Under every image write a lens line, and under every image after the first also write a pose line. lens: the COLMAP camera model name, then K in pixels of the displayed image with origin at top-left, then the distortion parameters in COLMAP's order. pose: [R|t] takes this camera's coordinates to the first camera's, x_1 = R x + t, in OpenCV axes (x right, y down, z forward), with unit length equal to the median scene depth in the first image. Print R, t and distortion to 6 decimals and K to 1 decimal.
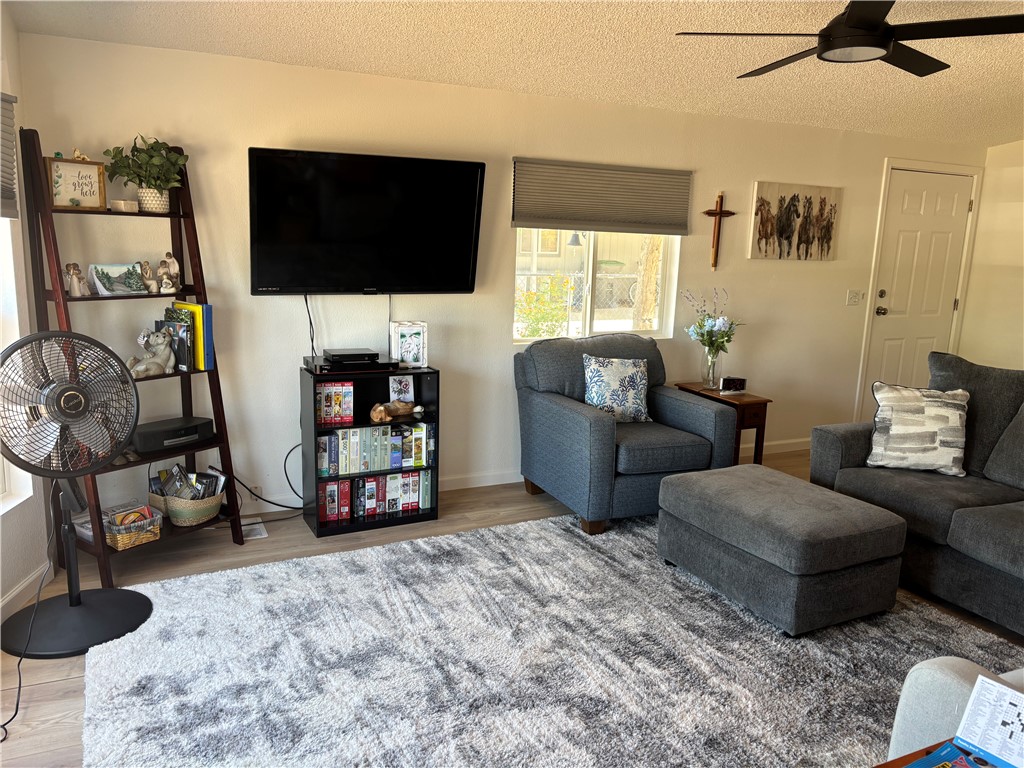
lens RADIAL K [[772.0, 0, 512.0], [0, 772.0, 384.0], [0, 0, 1]] dist [0.043920, -0.049325]
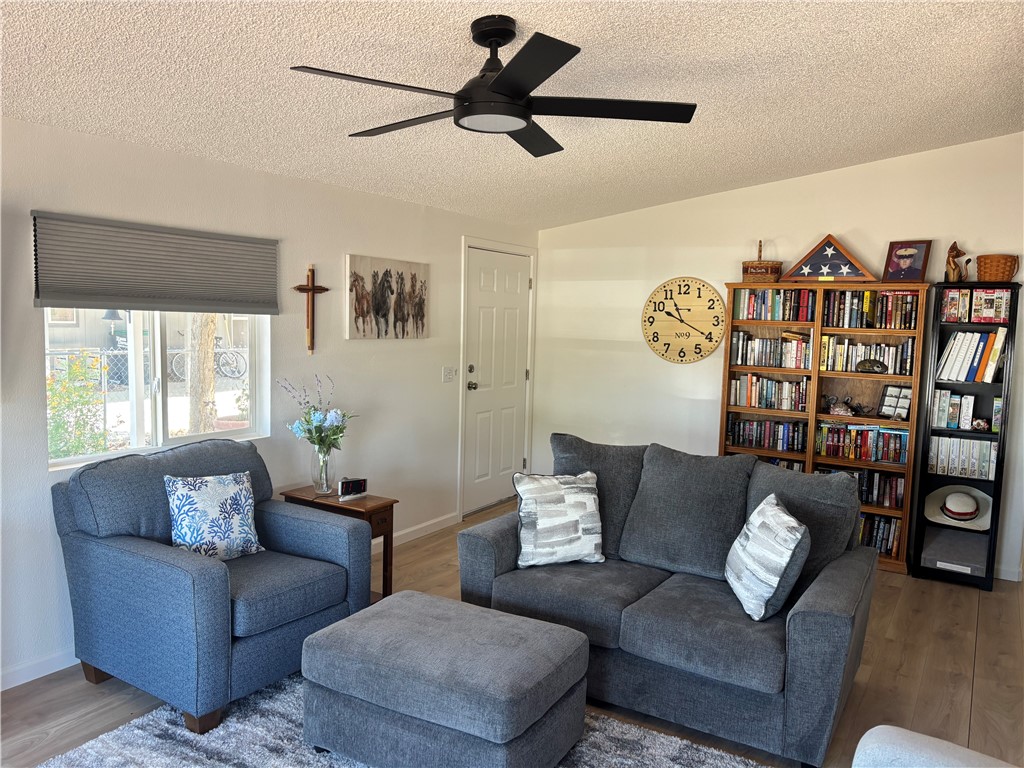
lens RADIAL K [[772.0, 0, 512.0], [0, 772.0, 384.0], [0, 0, 1]] dist [0.043920, -0.049325]
pose [[0.838728, -0.058346, 0.541416, -0.026785], [0.102122, 0.993456, -0.051141, -0.055469], [-0.534889, 0.098184, 0.839198, 0.190114]]
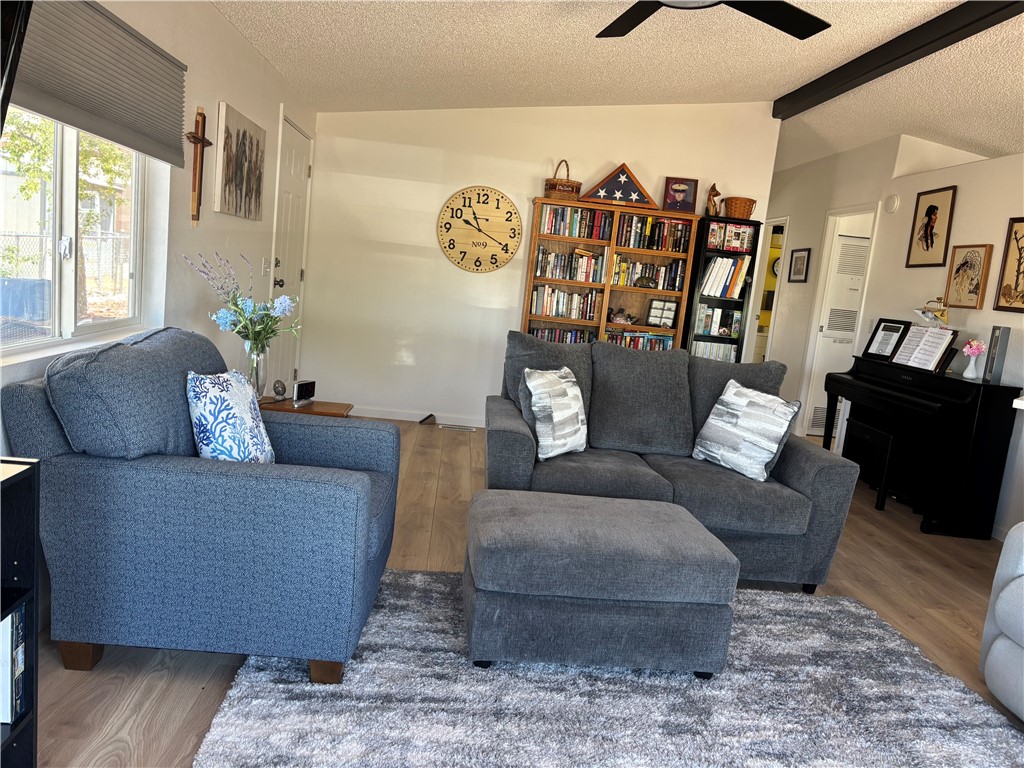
lens RADIAL K [[772.0, 0, 512.0], [0, 772.0, 384.0], [0, 0, 1]] dist [0.043920, -0.049325]
pose [[0.376374, -0.126071, 0.917850, -0.323473], [0.082343, 0.991330, 0.102398, -0.068644], [-0.922801, 0.037039, 0.383492, 0.594363]]
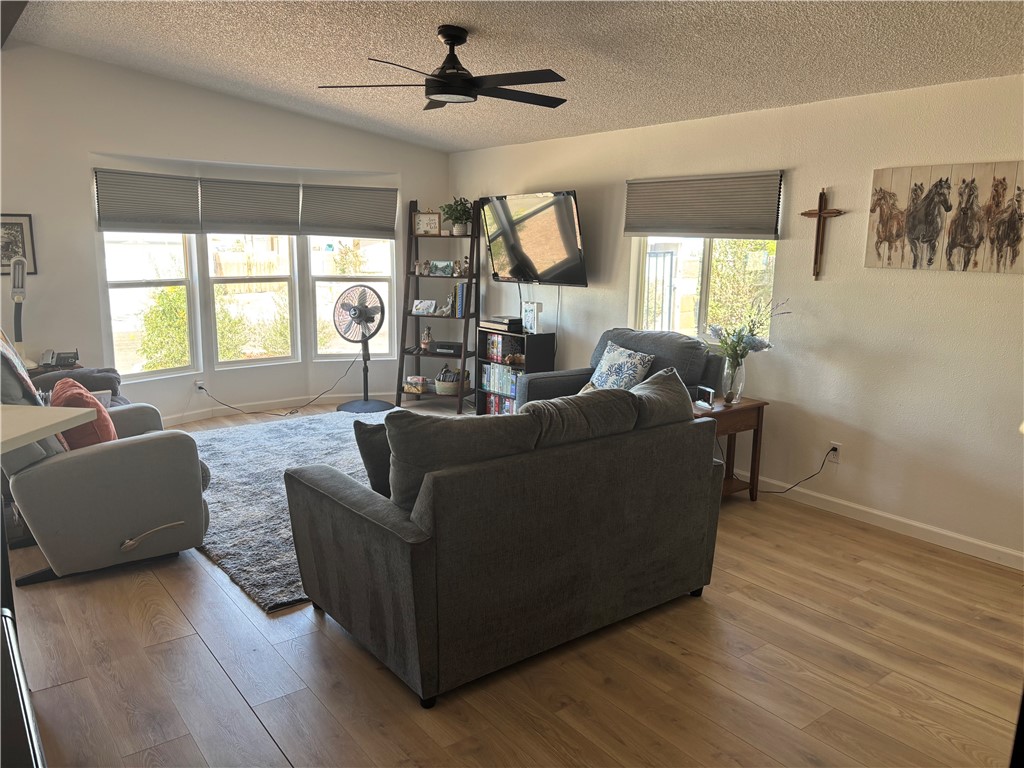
lens RADIAL K [[772.0, 0, 512.0], [0, 772.0, 384.0], [0, 0, 1]] dist [0.043920, -0.049325]
pose [[0.209350, 0.151916, -0.965968, 1.247902], [-0.189384, 0.975453, 0.112364, -0.081095], [0.959326, 0.159416, 0.232981, 0.599249]]
